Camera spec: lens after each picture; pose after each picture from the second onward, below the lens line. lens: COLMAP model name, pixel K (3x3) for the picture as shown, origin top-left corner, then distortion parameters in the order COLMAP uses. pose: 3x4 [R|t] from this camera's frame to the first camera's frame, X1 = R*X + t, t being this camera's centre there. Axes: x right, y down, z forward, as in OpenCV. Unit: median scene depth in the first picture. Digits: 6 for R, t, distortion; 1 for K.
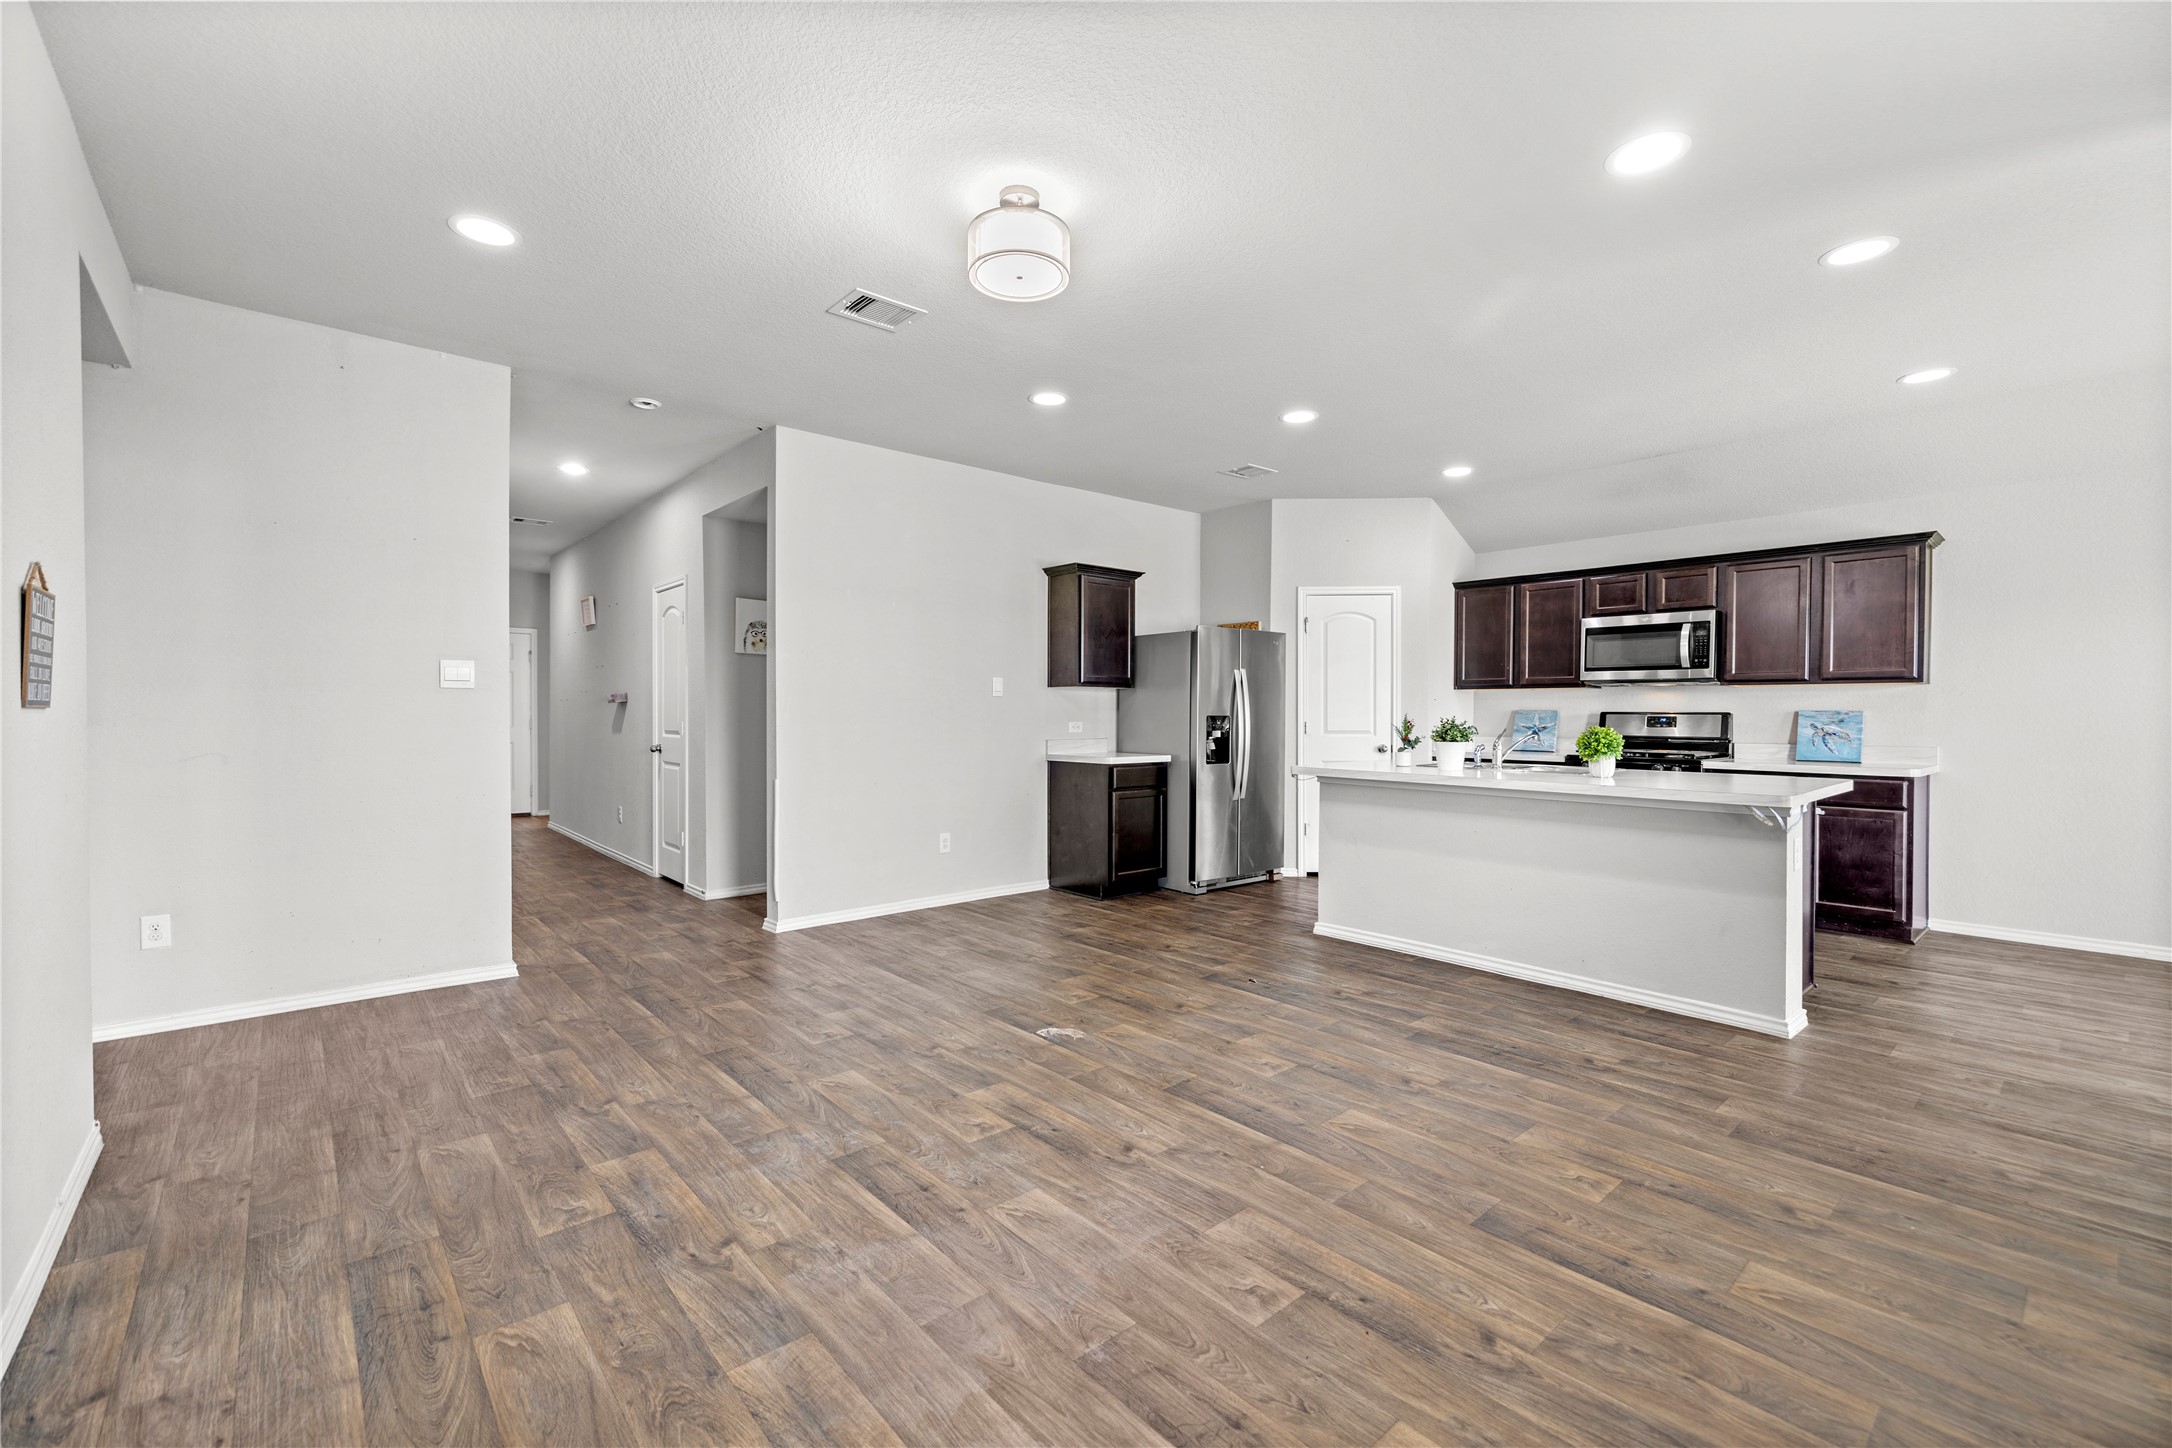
lens RADIAL K [[919.4, 0, 1086.0], [0, 919.4, 724.0], [0, 0, 1]] dist [0.006628, 0.000103]
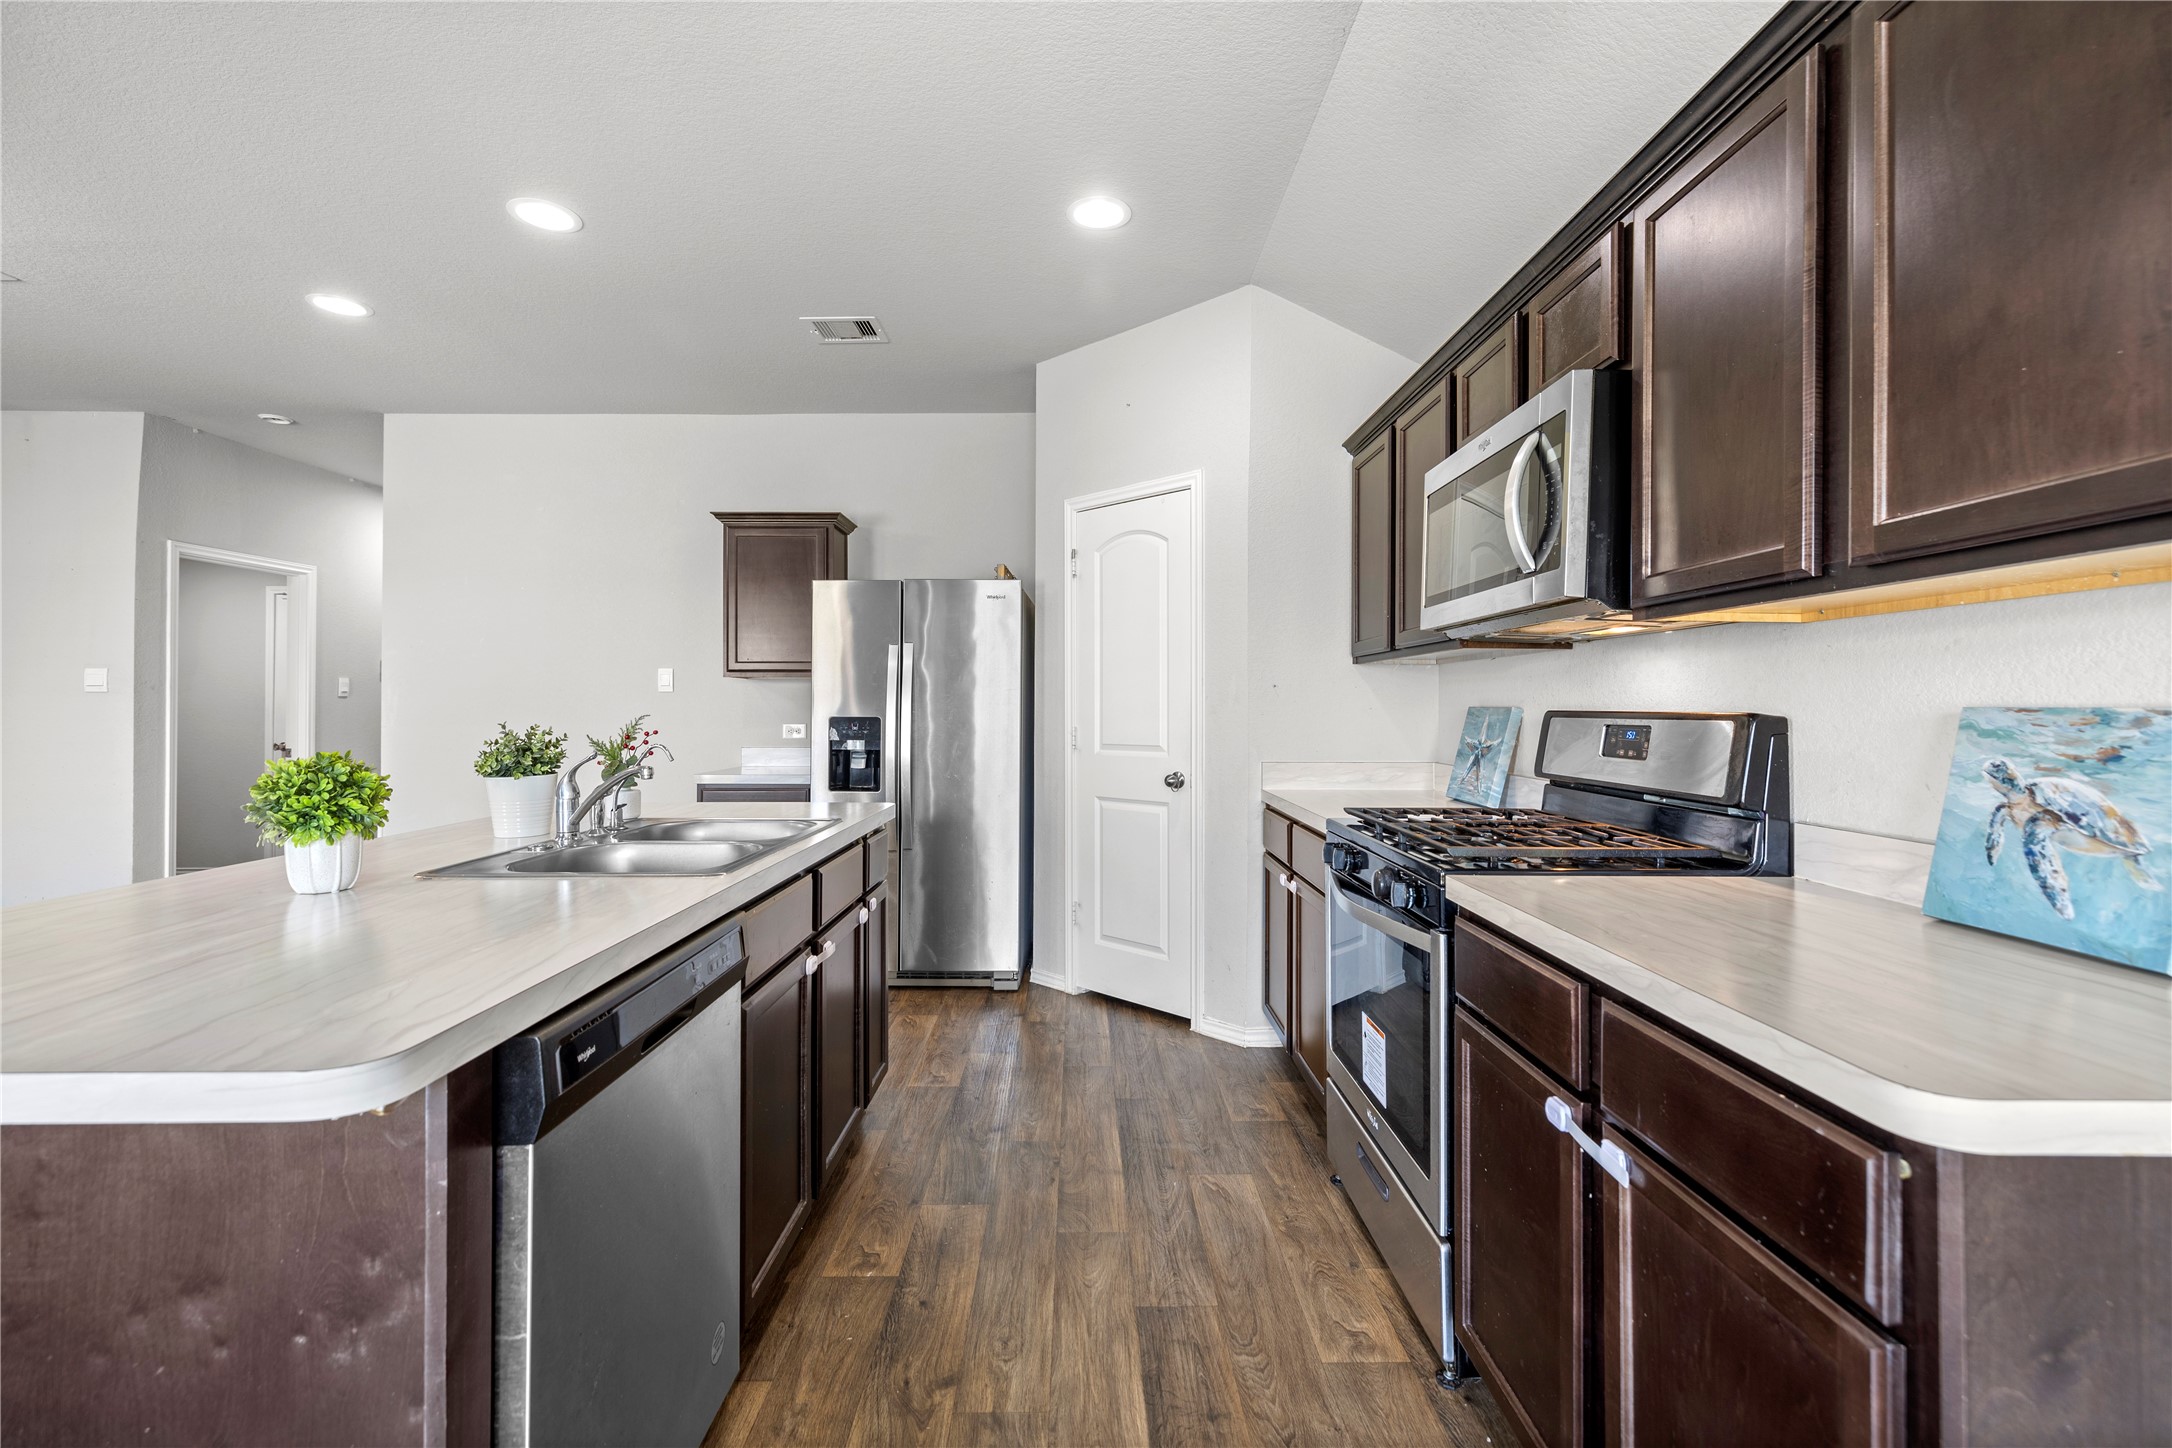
lens RADIAL K [[912.4, 0, 1086.0], [0, 912.4, 724.0], [0, 0, 1]] dist [-0.001428, -0.000197]
pose [[0.758826, 0.008915, -0.651233, 0.740692], [-0.005851, 0.999959, 0.006871, -0.010236], [0.651268, -0.001404, 0.758847, 0.664007]]
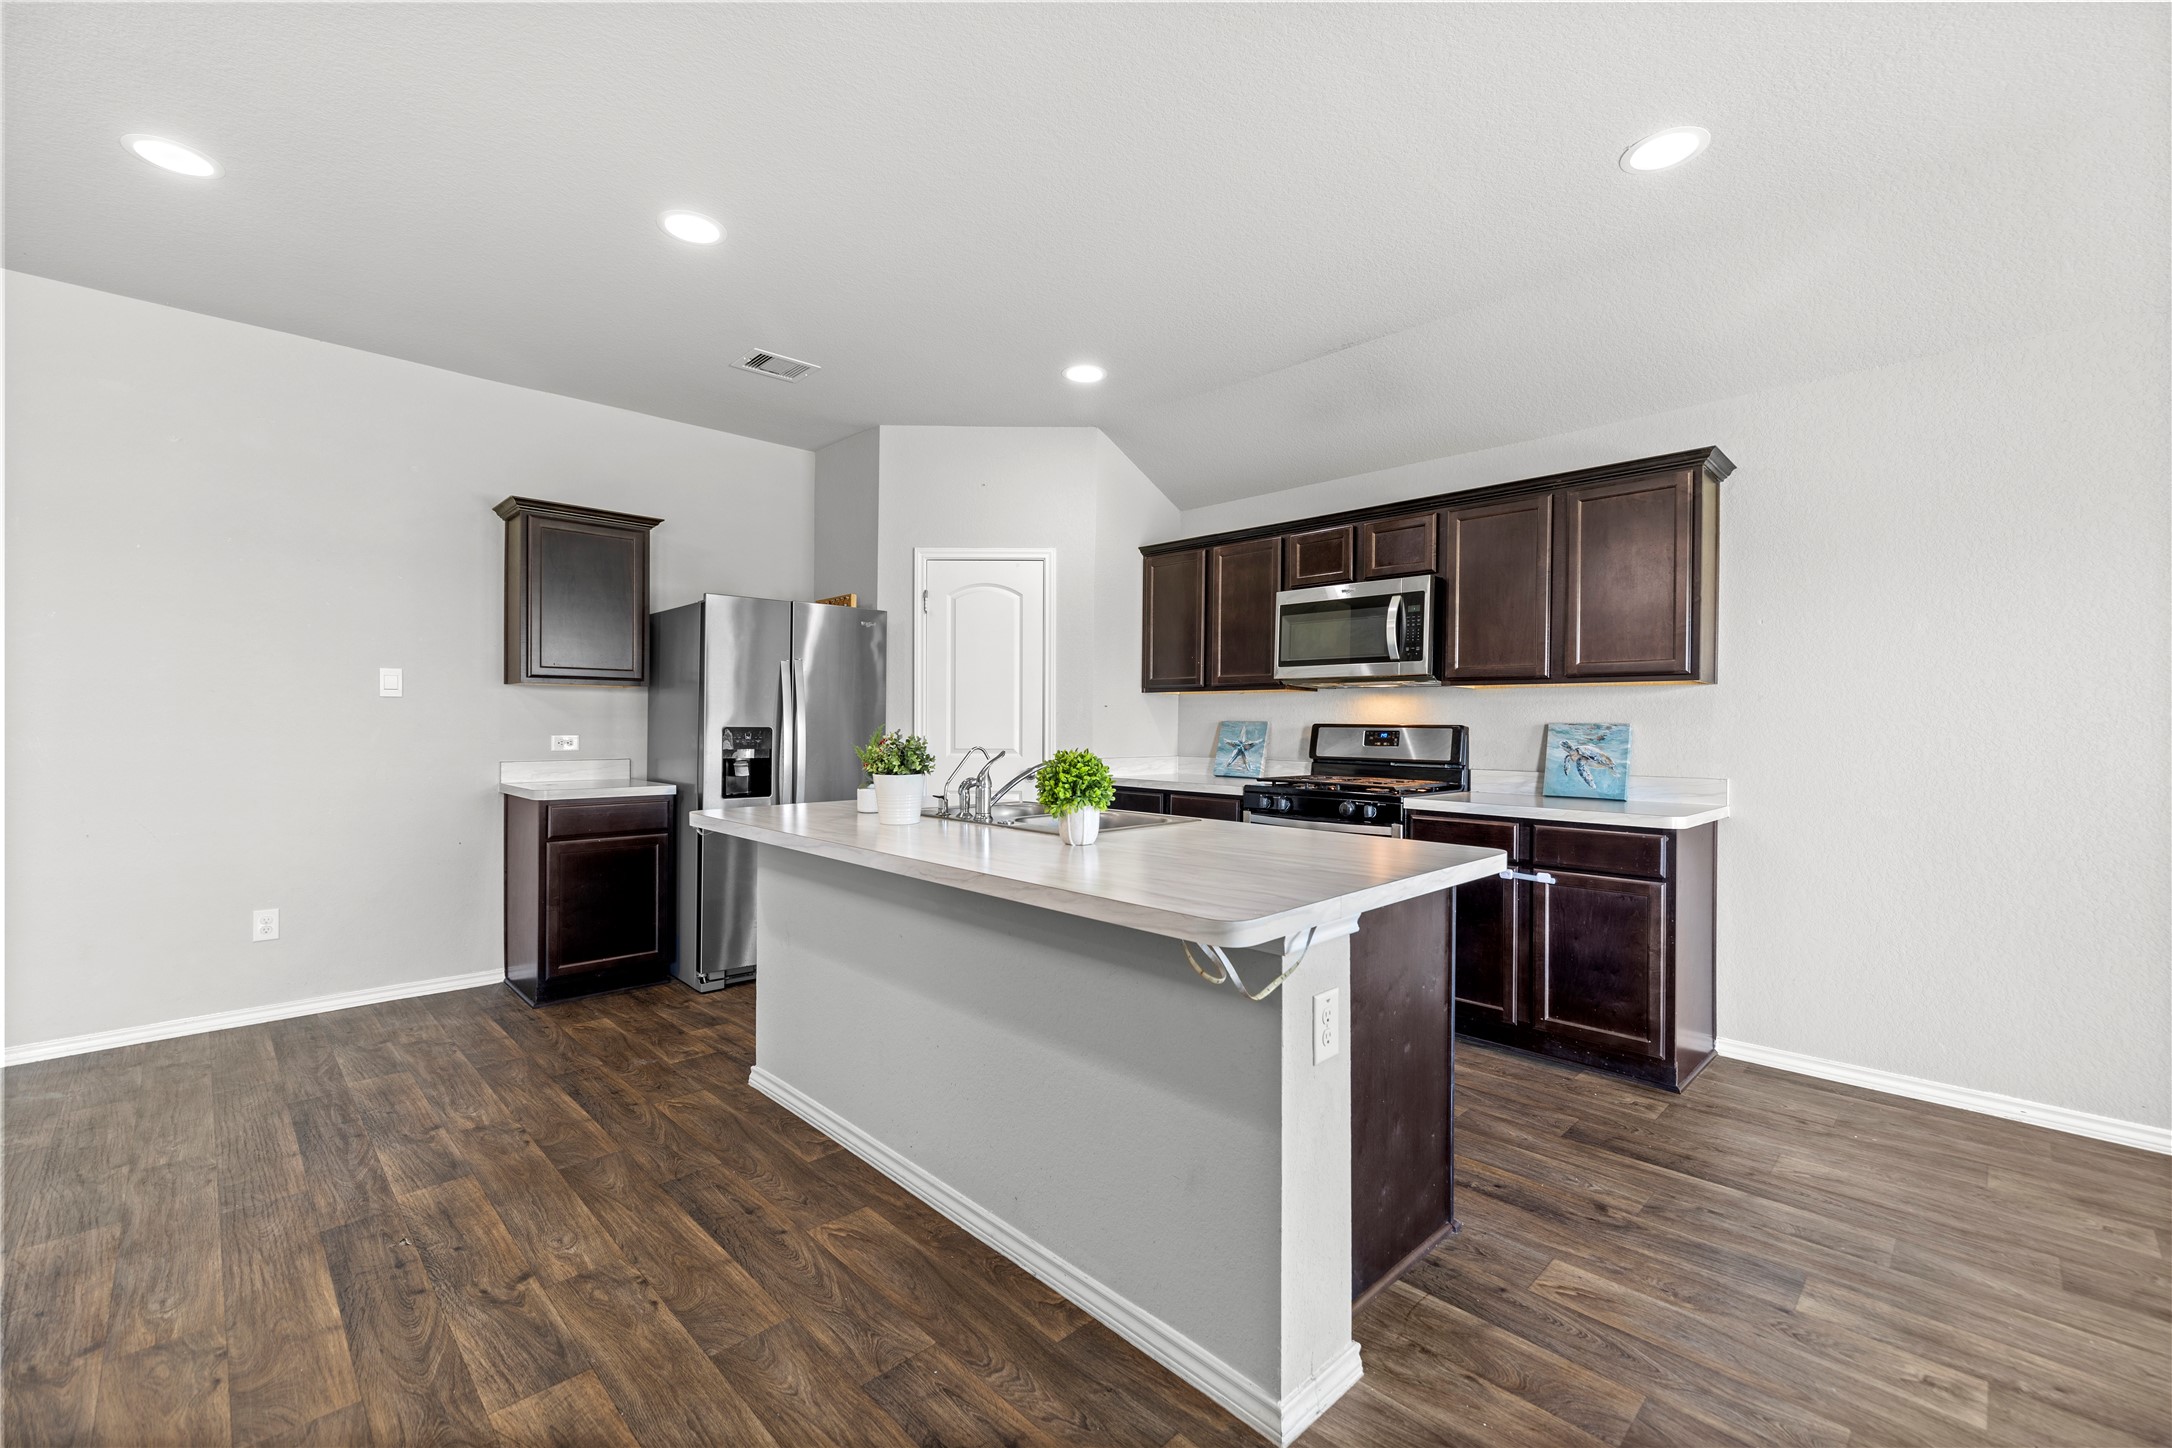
lens RADIAL K [[919.4, 0, 1086.0], [0, 919.4, 724.0], [0, 0, 1]] dist [0.006628, 0.000103]
pose [[0.998393, 0.003786, 0.056536, 0.382736], [-0.003182, 0.999937, -0.010768, -0.005184], [-0.056573, 0.010571, 0.998342, 0.329073]]
